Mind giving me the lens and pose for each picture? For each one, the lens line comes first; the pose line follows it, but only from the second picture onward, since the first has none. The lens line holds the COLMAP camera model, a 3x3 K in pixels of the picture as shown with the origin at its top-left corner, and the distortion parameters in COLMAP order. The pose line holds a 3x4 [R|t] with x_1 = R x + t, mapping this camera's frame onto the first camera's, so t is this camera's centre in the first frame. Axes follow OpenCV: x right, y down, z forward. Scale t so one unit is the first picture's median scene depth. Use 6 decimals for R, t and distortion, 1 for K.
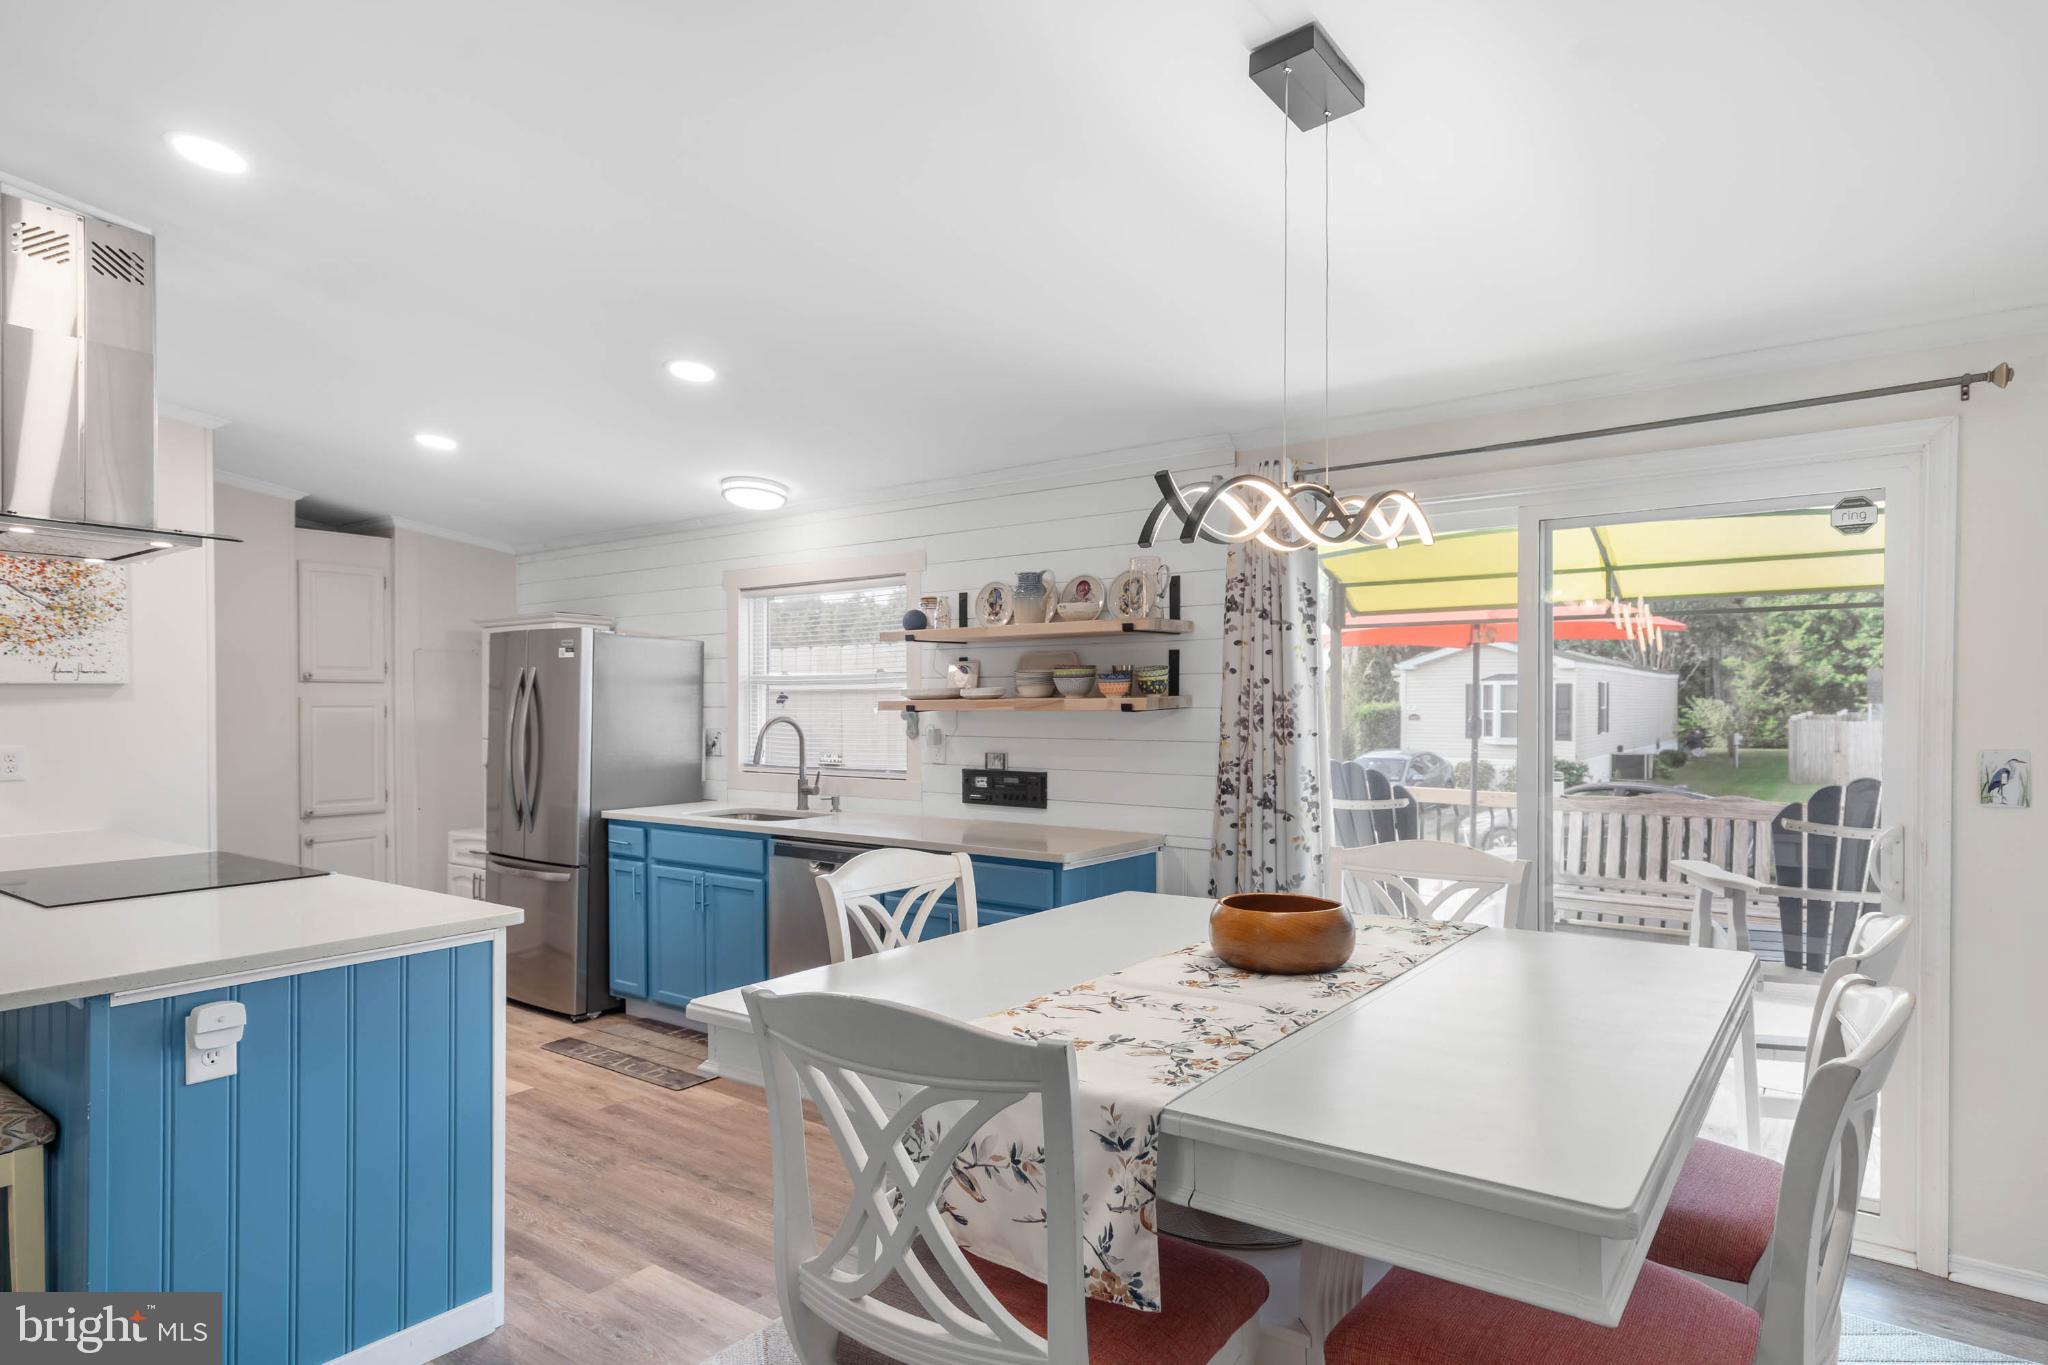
lens RADIAL K [[1145.4, 0, 1019.5], [0, 1145.4, 723.4], [0, 0, 1]] dist [0.012115, -0.001014]
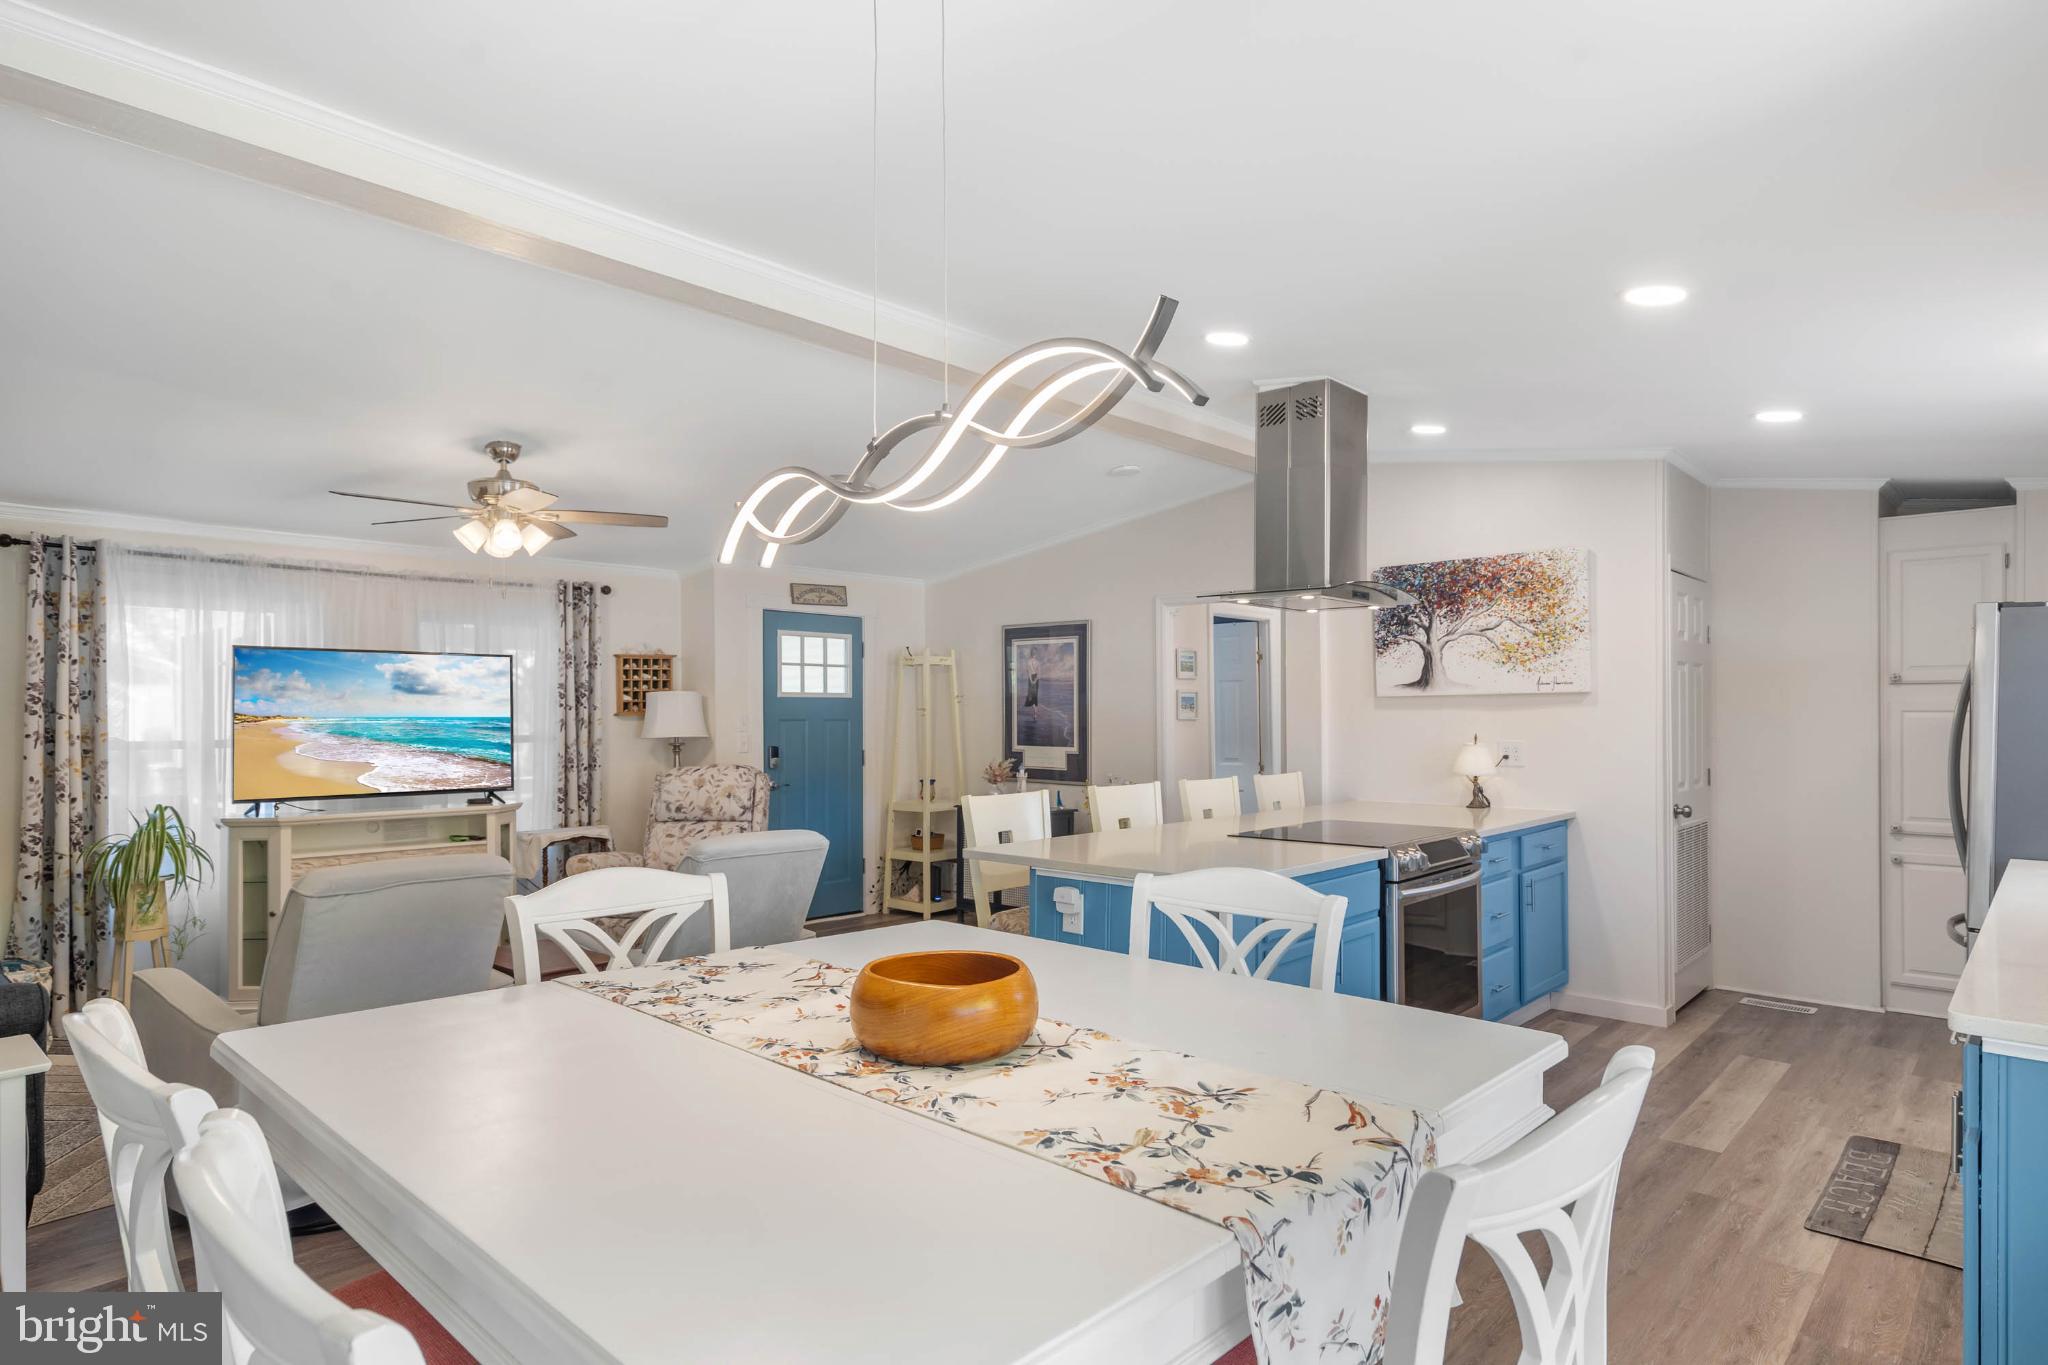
lens RADIAL K [[1145.4, 0, 1032.2], [0, 1145.4, 704.1], [0, 0, 1]] dist [0.012115, -0.001014]
pose [[-0.098026, -0.006693, -0.995161, 0.487880], [-0.015854, 0.999861, -0.005163, -0.006678], [0.995058, 0.015271, -0.098119, 0.559831]]
